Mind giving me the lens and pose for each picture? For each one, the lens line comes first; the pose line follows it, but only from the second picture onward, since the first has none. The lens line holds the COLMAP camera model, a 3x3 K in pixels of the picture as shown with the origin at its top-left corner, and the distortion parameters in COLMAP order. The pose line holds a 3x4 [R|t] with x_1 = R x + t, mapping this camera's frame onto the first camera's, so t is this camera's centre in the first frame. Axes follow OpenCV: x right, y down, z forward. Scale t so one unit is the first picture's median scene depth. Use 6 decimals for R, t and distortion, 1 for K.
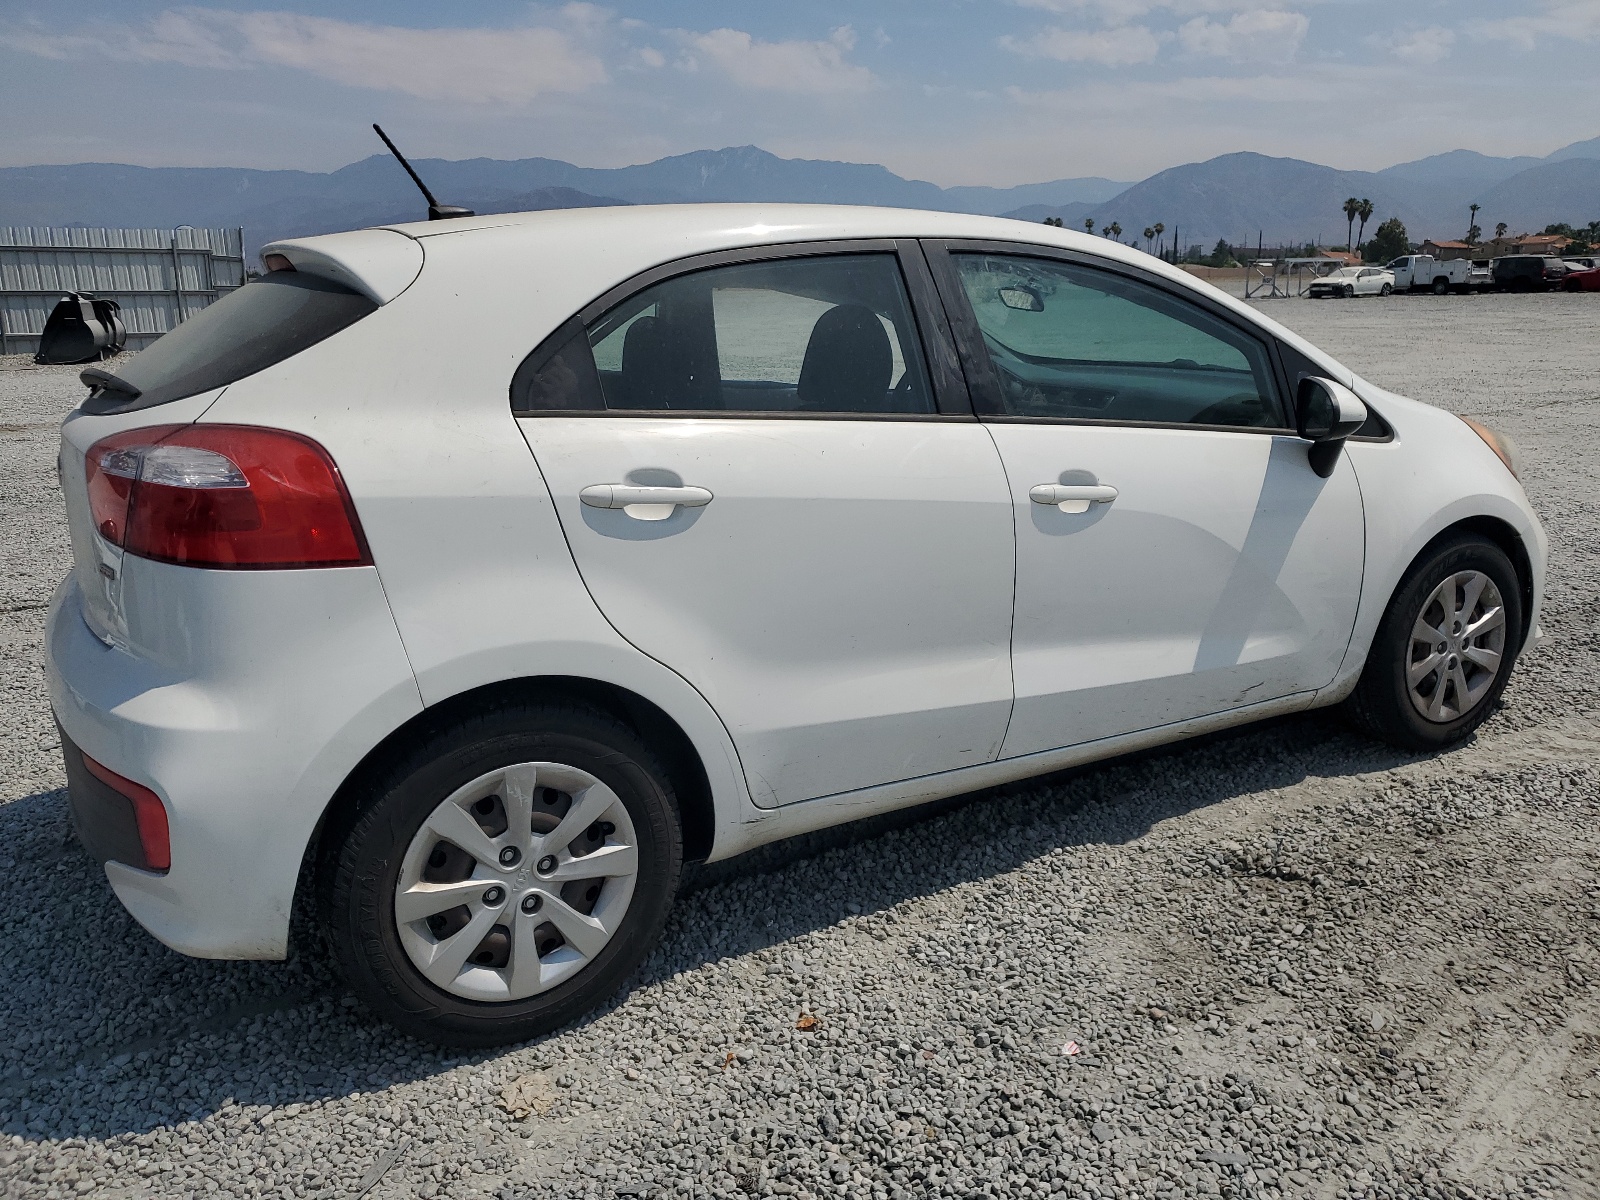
lens RADIAL K [[1218.8, 0, 799.4], [0, 1218.8, 601.5], [0, 0, 1]] dist [-0.001566, -0.001821]
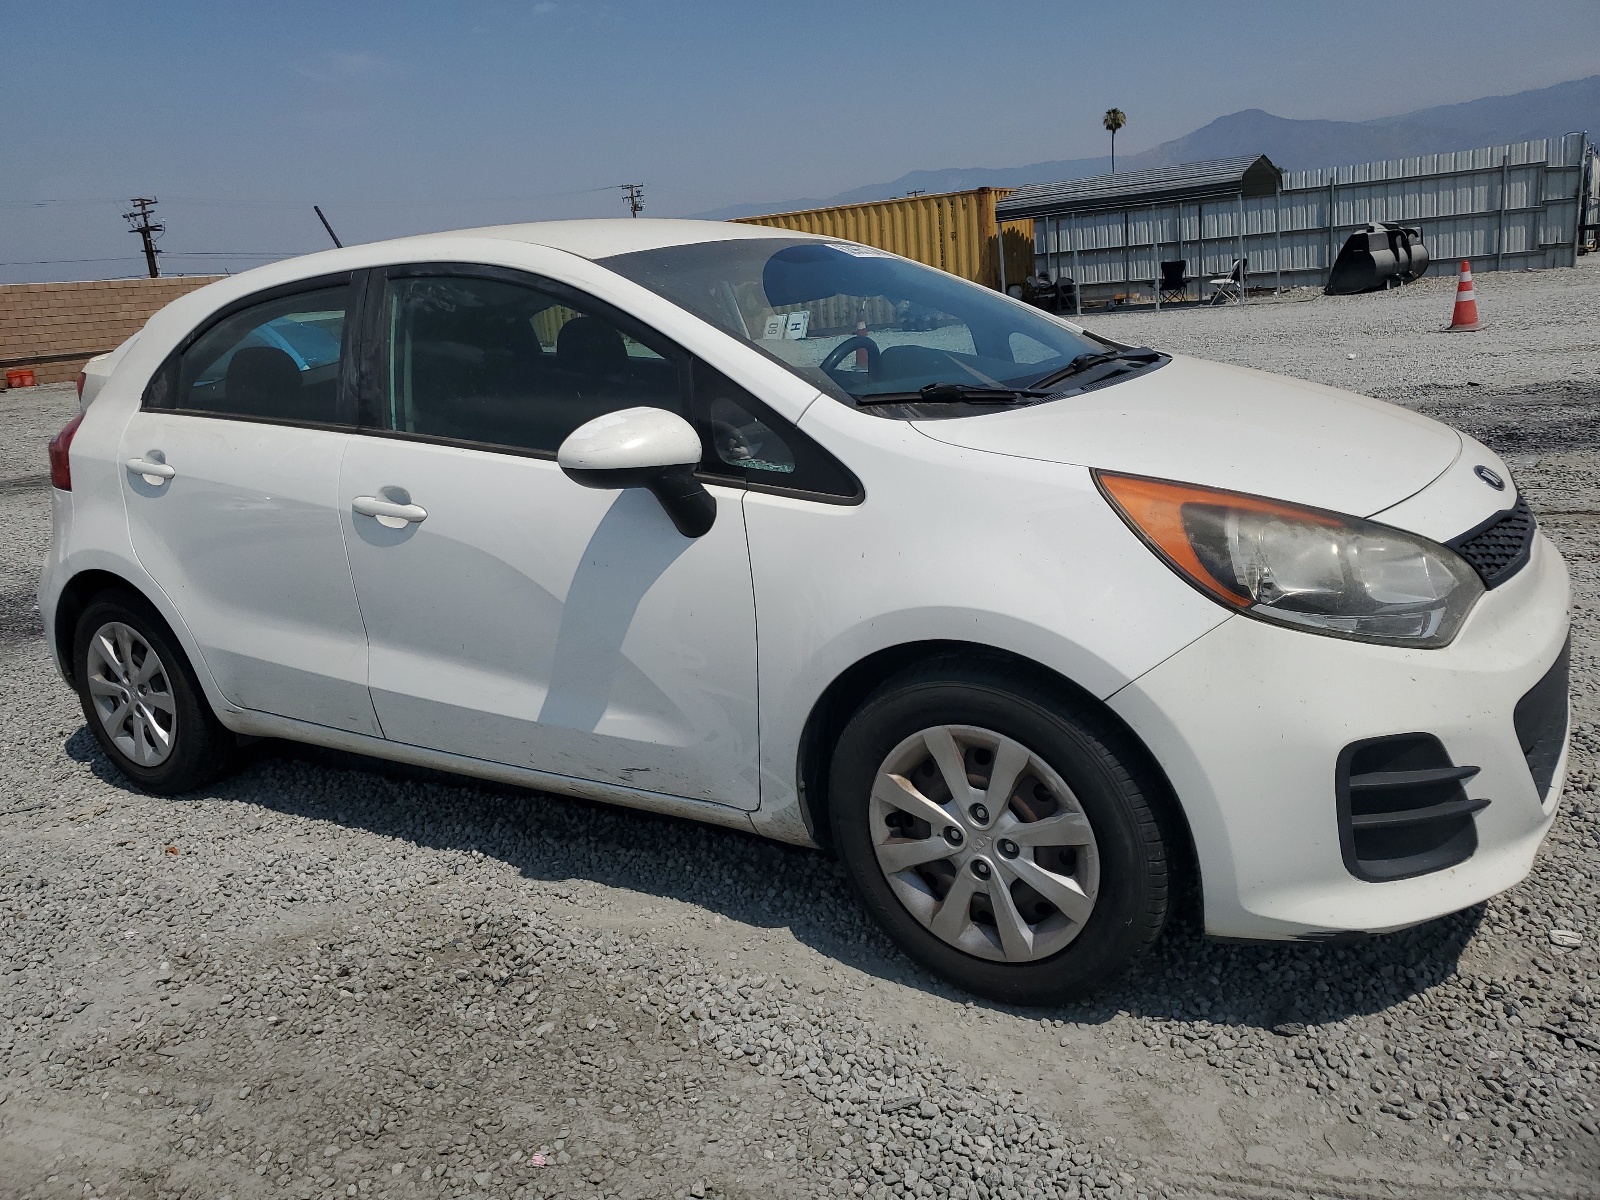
lens RADIAL K [[1218.8, 0, 799.3], [0, 1218.8, 598.5], [0, 0, 1]] dist [-0.001566, -0.001821]
pose [[0.467324, 0.181111, -0.865337, 0.139799], [-0.126043, 0.982442, 0.137551, -0.021563], [0.875055, 0.044789, 0.481947, 0.086142]]
